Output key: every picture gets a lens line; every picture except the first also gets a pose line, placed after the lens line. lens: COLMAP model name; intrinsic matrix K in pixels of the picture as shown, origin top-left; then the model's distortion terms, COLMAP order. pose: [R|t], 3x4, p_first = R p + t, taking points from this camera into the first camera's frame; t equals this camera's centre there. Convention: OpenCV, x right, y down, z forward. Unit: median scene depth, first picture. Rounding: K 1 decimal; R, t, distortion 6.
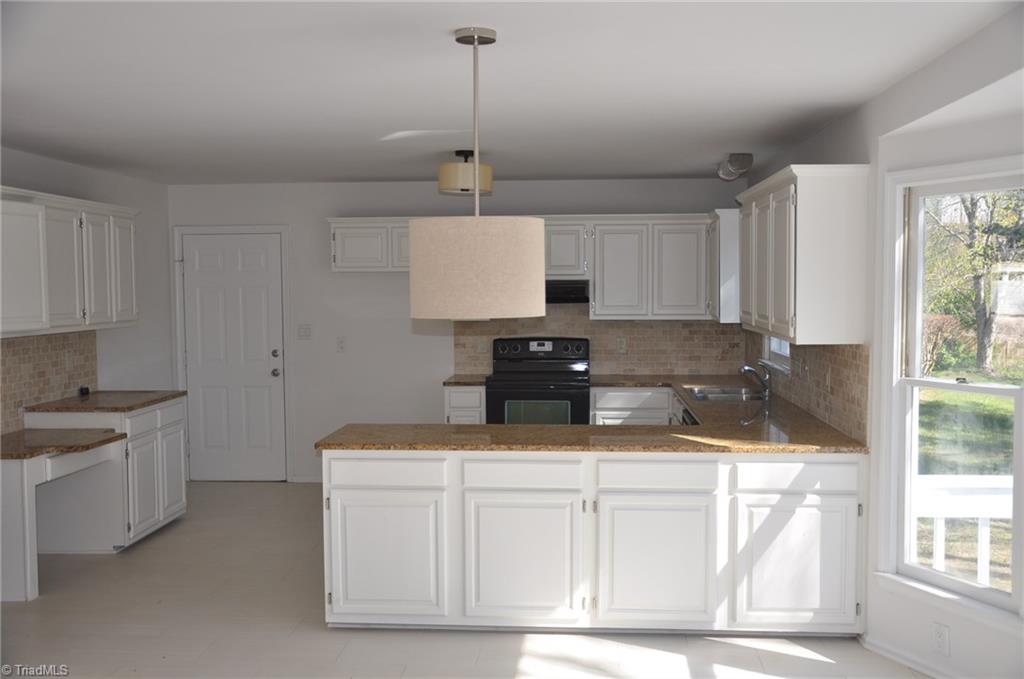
lens RADIAL K [[1032.0, 0, 511.6], [0, 1032.0, 341.7], [0, 0, 1]] dist [0.018507, 0.000000]
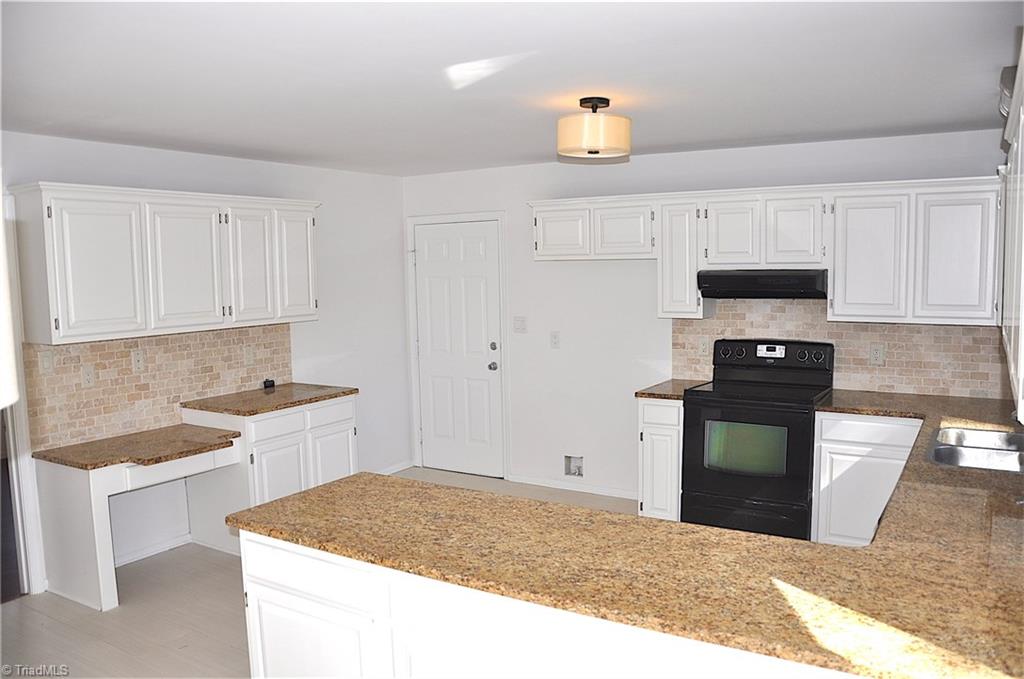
lens RADIAL K [[802.2, 0, 509.7], [0, 802.2, 354.9], [0, 0, 1]] dist [-0.116383, 0.027797]
pose [[0.888373, 0.041809, -0.457216, 0.135657], [-0.014983, 0.997955, 0.062143, -0.029257], [0.458879, -0.048355, 0.887182, 0.372011]]
